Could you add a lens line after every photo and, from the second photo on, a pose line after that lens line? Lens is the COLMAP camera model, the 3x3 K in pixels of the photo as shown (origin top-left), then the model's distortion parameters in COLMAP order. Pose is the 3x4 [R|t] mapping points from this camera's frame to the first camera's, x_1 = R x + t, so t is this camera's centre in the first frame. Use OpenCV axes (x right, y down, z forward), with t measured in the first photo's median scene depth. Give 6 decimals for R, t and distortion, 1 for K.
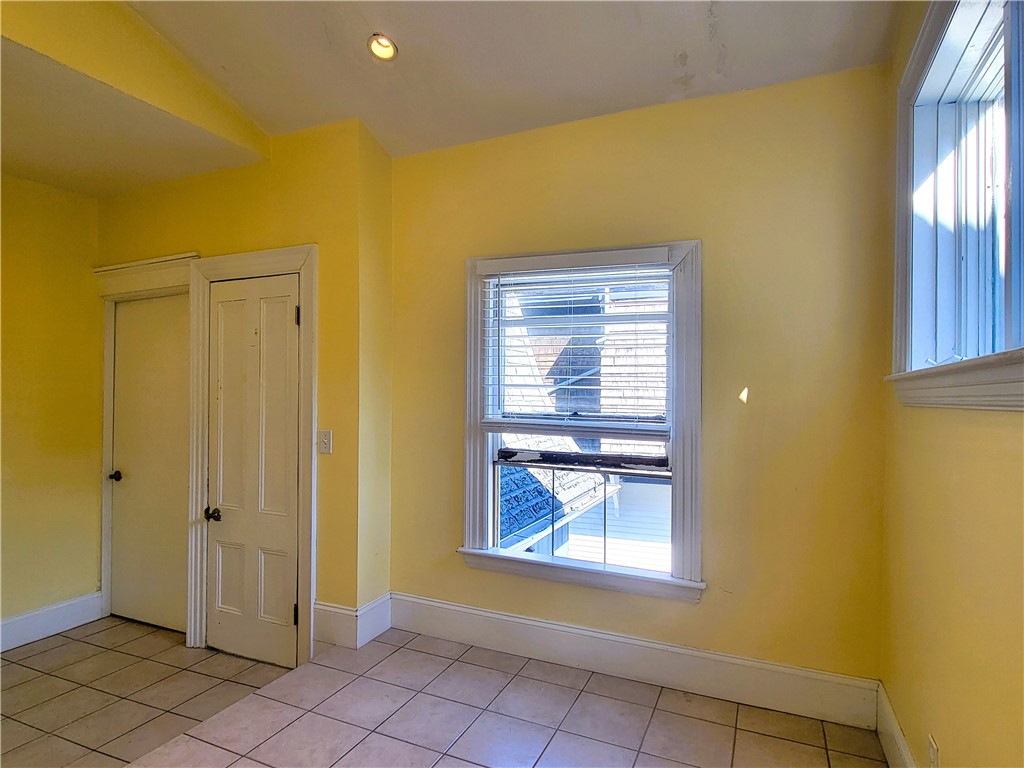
lens RADIAL K [[574.8, 0, 518.3], [0, 574.8, 385.0], [0, 0, 1]] dist [0.001924, -0.001911]
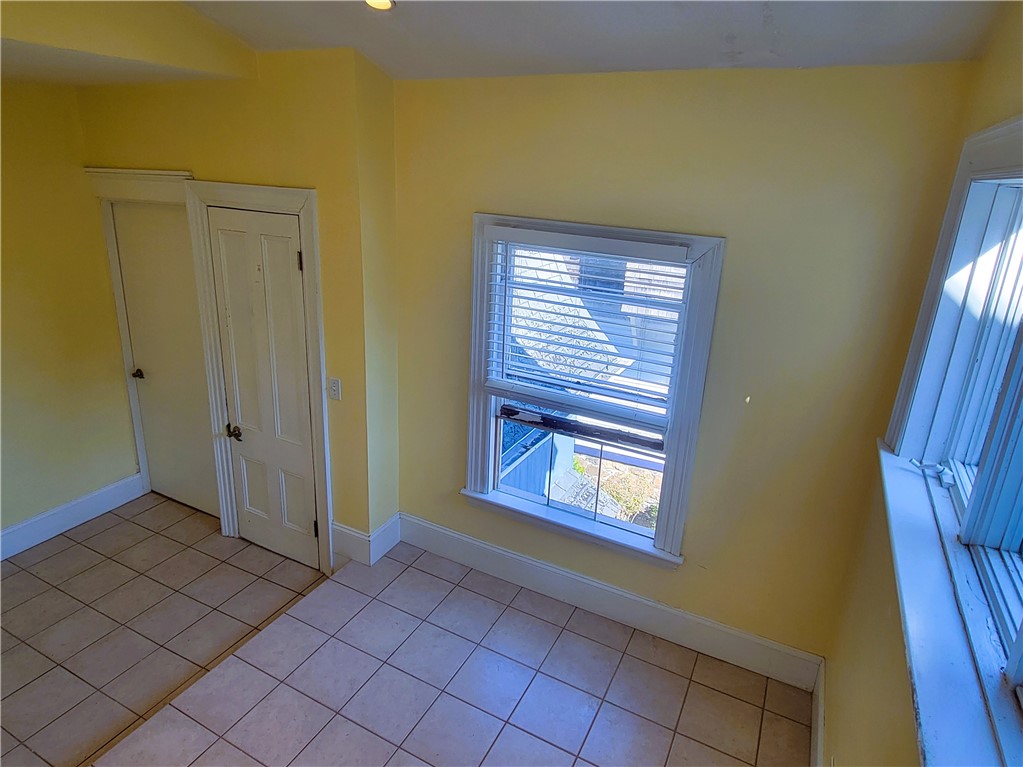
lens RADIAL K [[612.6, 0, 499.4], [0, 612.6, 381.2], [0, 0, 1]] dist [0.003072, 0.000238]
pose [[0.997129, 0.053475, -0.053613, 0.018026], [-0.034551, 0.951322, 0.306256, -0.259623], [0.067381, -0.303524, 0.950438, -0.021959]]
